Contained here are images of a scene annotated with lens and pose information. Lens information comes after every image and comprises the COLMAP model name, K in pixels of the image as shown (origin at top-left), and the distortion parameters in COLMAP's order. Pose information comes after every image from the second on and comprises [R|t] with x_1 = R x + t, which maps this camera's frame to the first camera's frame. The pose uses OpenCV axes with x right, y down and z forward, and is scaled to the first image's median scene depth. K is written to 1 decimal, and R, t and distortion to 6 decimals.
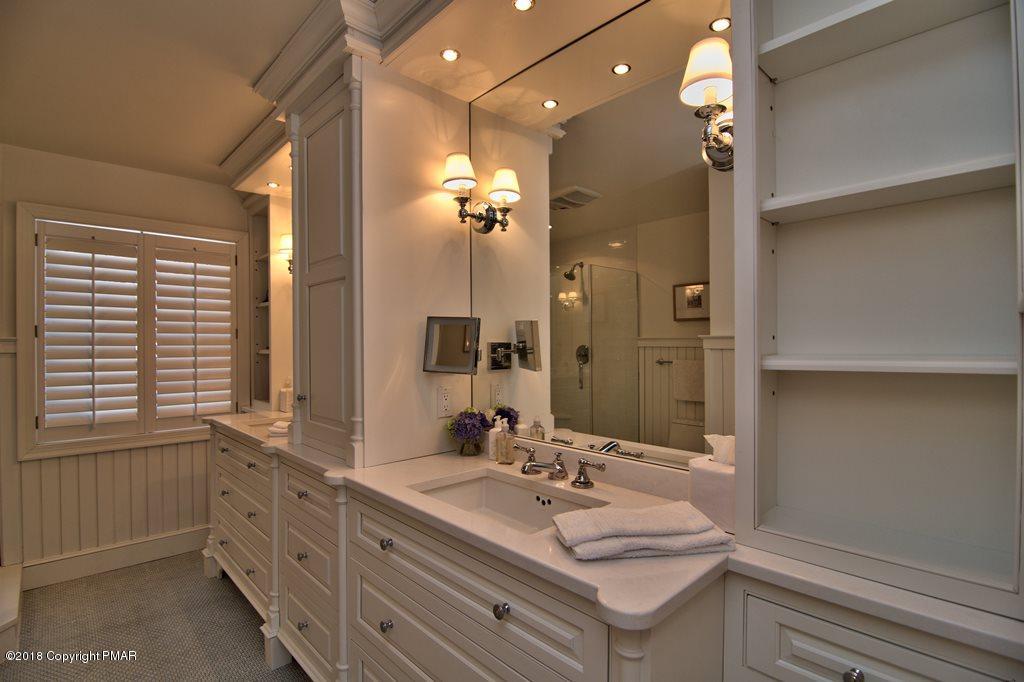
lens RADIAL K [[487.1, 0, 508.5], [0, 487.1, 348.2], [0, 0, 1]] dist [-0.005893, -0.010980]
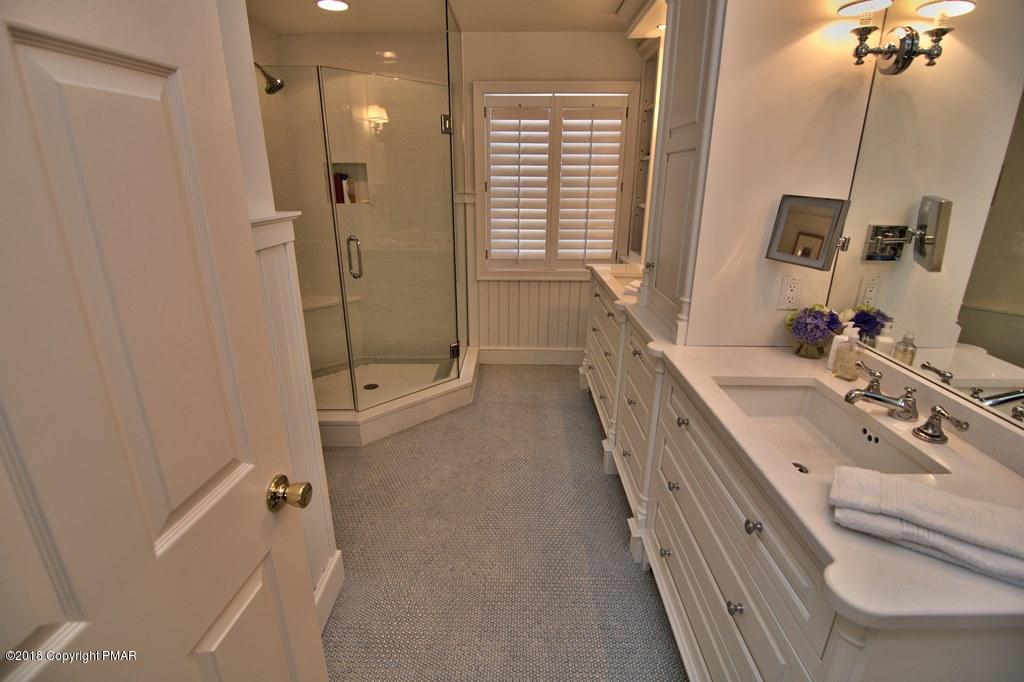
lens RADIAL K [[487.1, 0, 508.5], [0, 487.1, 348.2], [0, 0, 1]] dist [-0.005893, -0.010980]
pose [[0.710448, 0.236698, -0.662750, 0.109667], [-0.007646, 0.944282, 0.329049, -0.078000], [0.703708, -0.228705, 0.672673, 0.018266]]
